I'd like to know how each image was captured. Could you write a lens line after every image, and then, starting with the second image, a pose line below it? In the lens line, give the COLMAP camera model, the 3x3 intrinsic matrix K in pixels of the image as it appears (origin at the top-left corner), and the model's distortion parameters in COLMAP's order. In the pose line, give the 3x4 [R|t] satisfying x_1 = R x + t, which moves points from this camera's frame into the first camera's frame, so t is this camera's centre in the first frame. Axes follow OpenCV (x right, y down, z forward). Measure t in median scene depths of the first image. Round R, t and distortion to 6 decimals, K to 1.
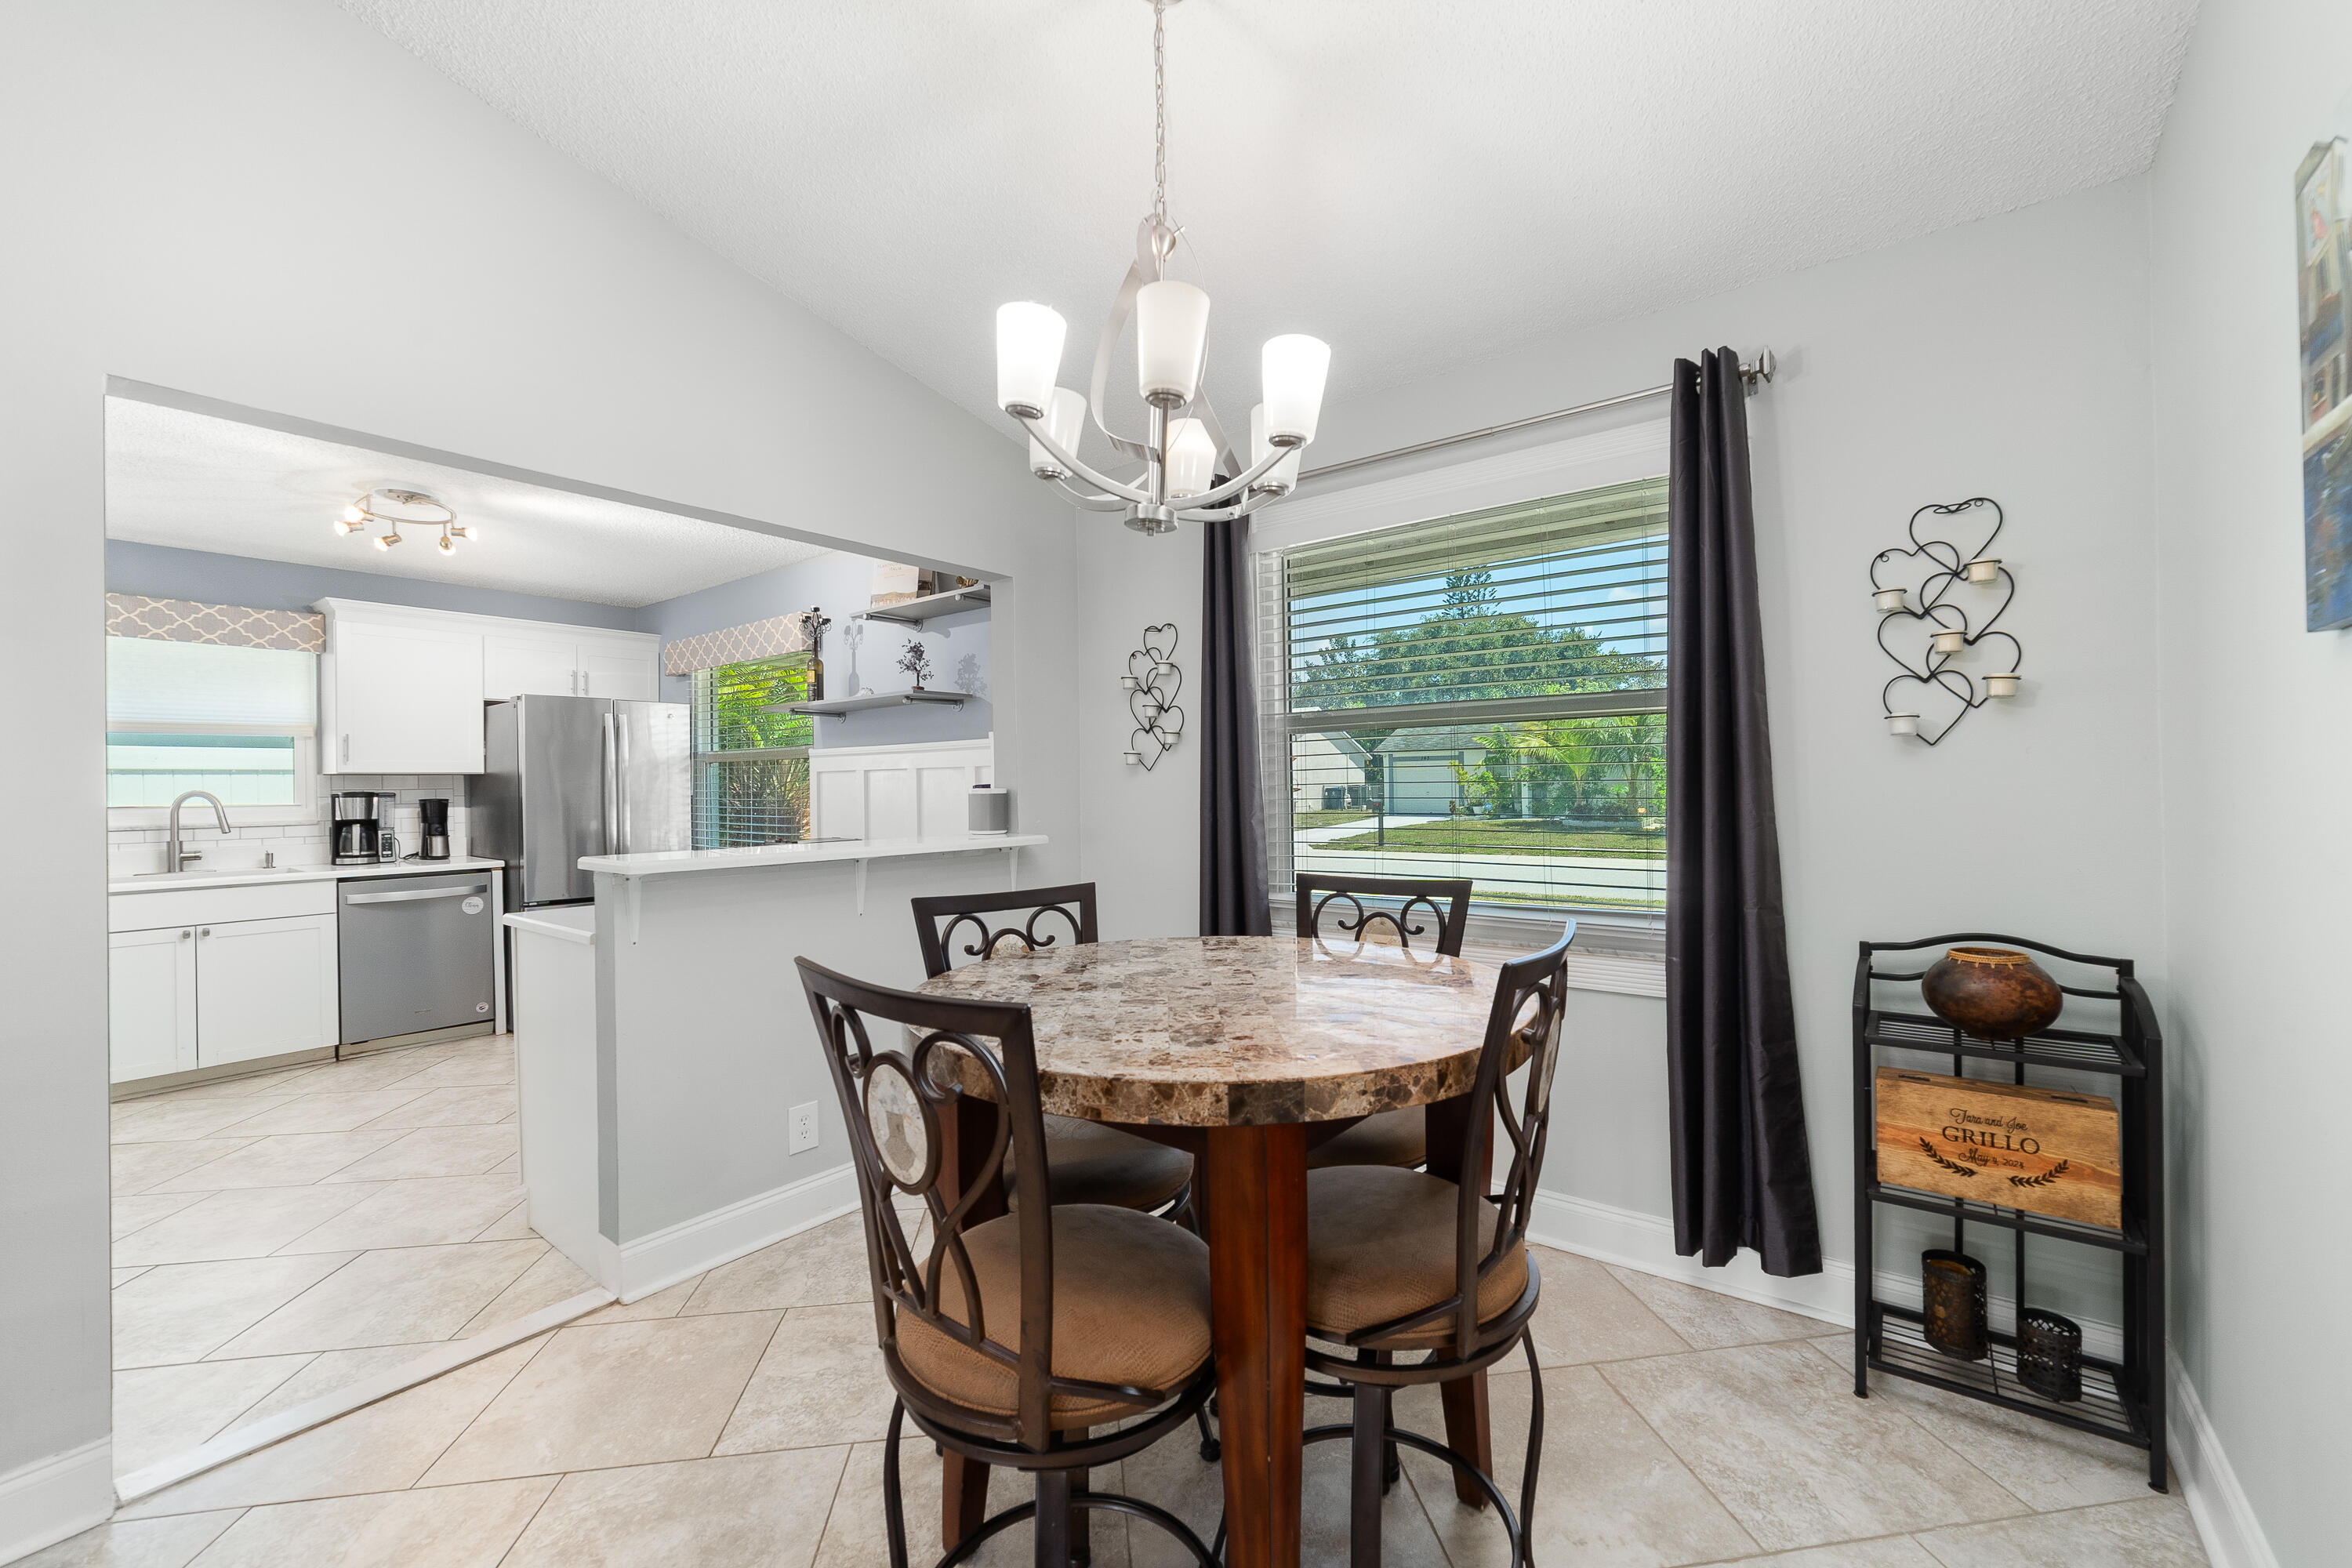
lens RADIAL K [[914.6, 0, 1187.5], [0, 914.6, 788.1], [0, 0, 1]] dist [-0.019489, 0.006564]
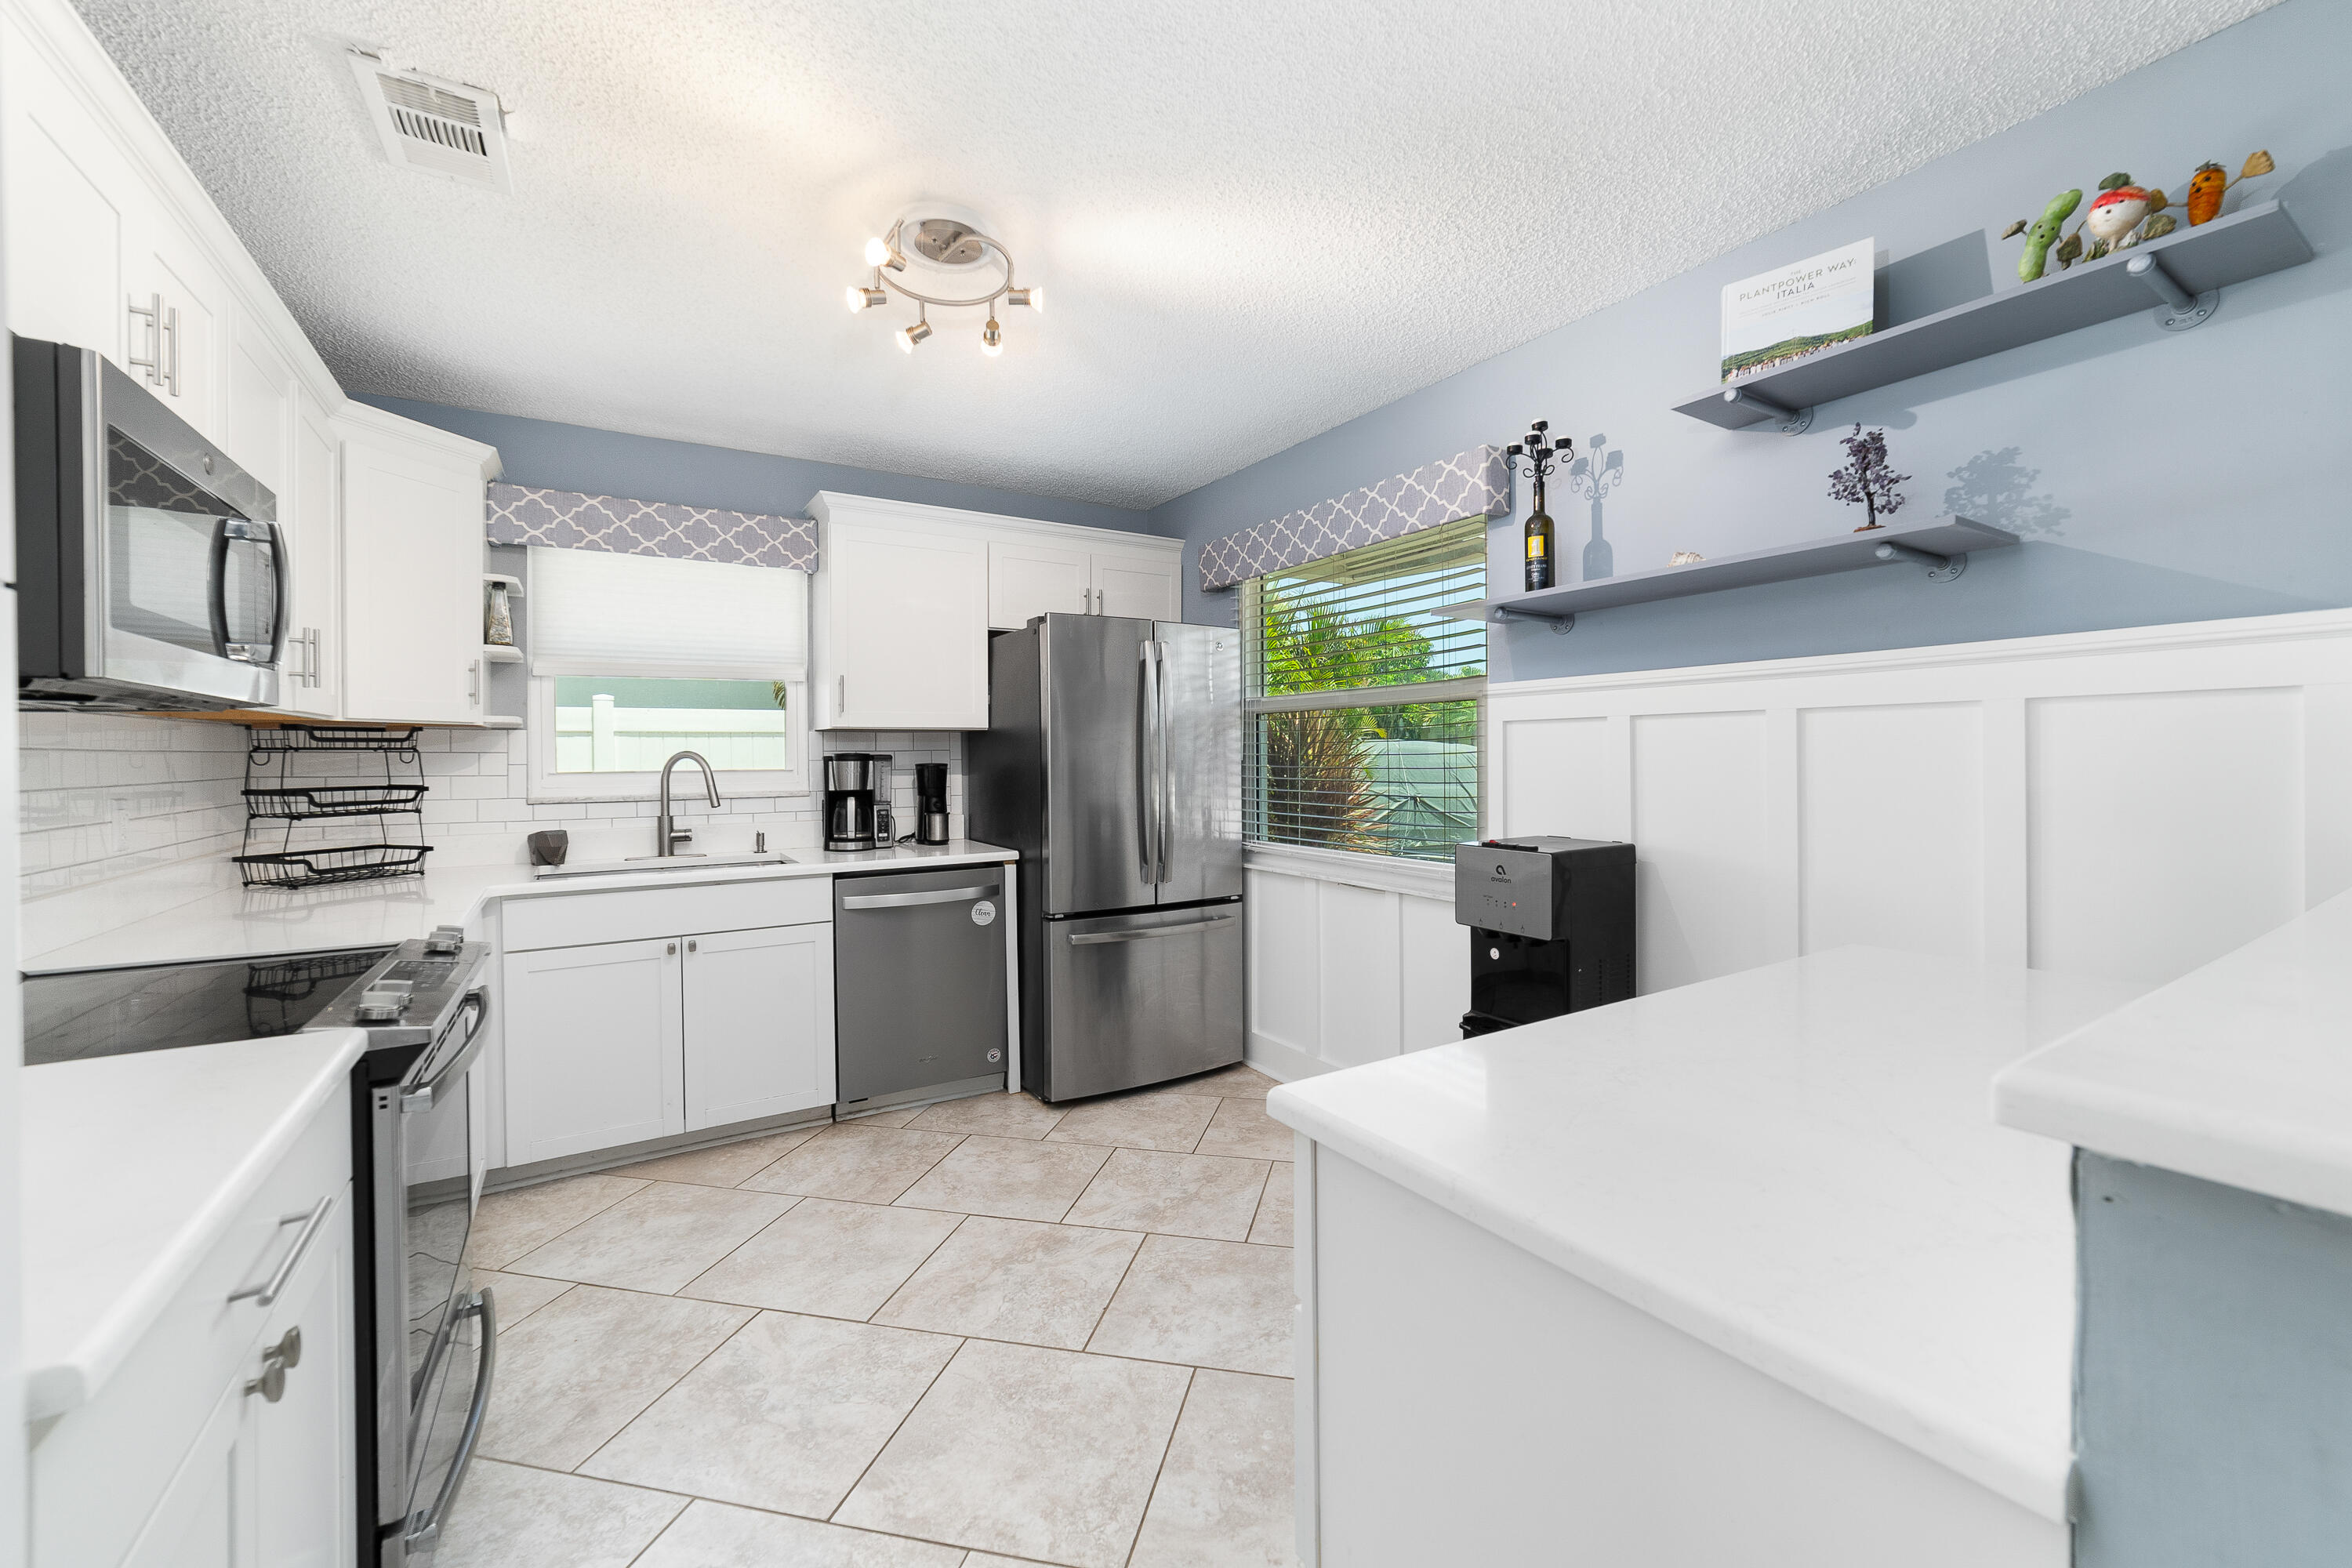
lens RADIAL K [[939.2, 0, 1199.6], [0, 939.2, 763.3], [0, 0, 1]] dist [-0.014640, 0.000334]
pose [[0.937184, 0.007134, -0.348761, -0.378236], [-0.003724, 0.999938, 0.010448, 0.003061], [0.348814, -0.008493, 0.937153, 0.373064]]
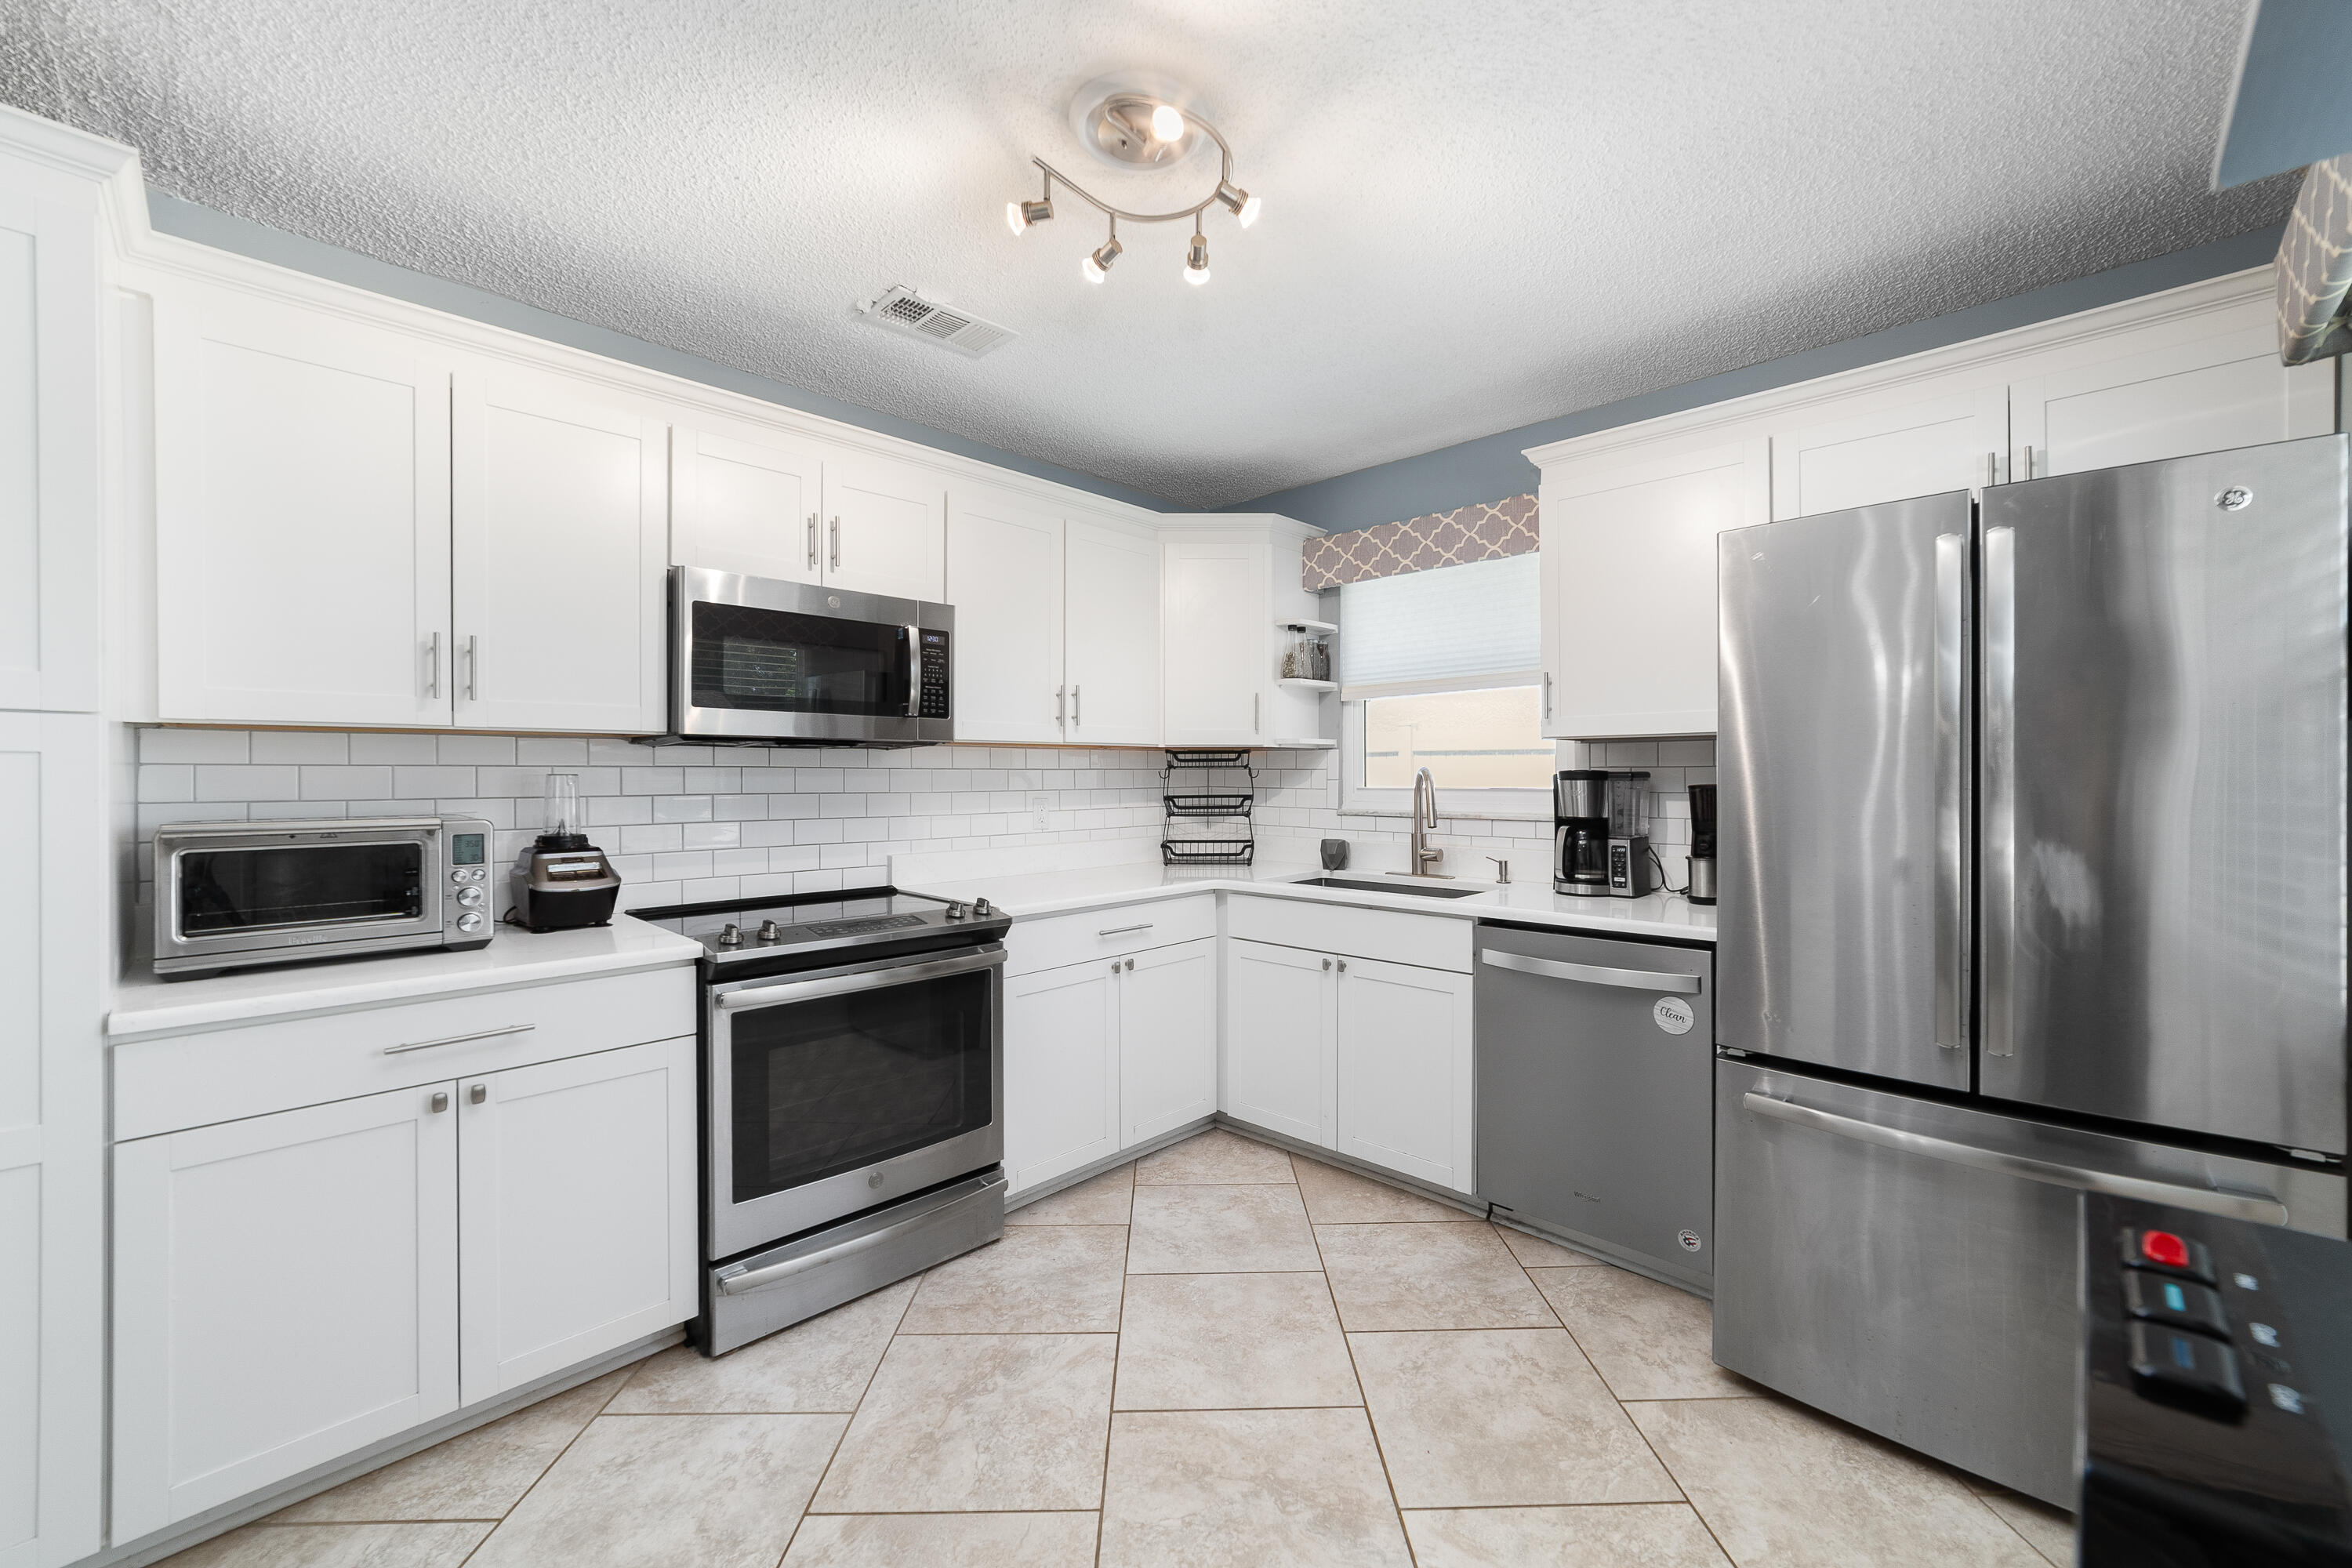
lens RADIAL K [[914.6, 0, 1193.5], [0, 914.6, 783.5], [0, 0, 1]] dist [-0.019489, 0.006564]
pose [[-0.113245, 0.019843, -0.993369, -0.304956], [0.002172, 0.999803, 0.019724, 0.000501], [0.993565, 0.000076, -0.113266, 0.819721]]
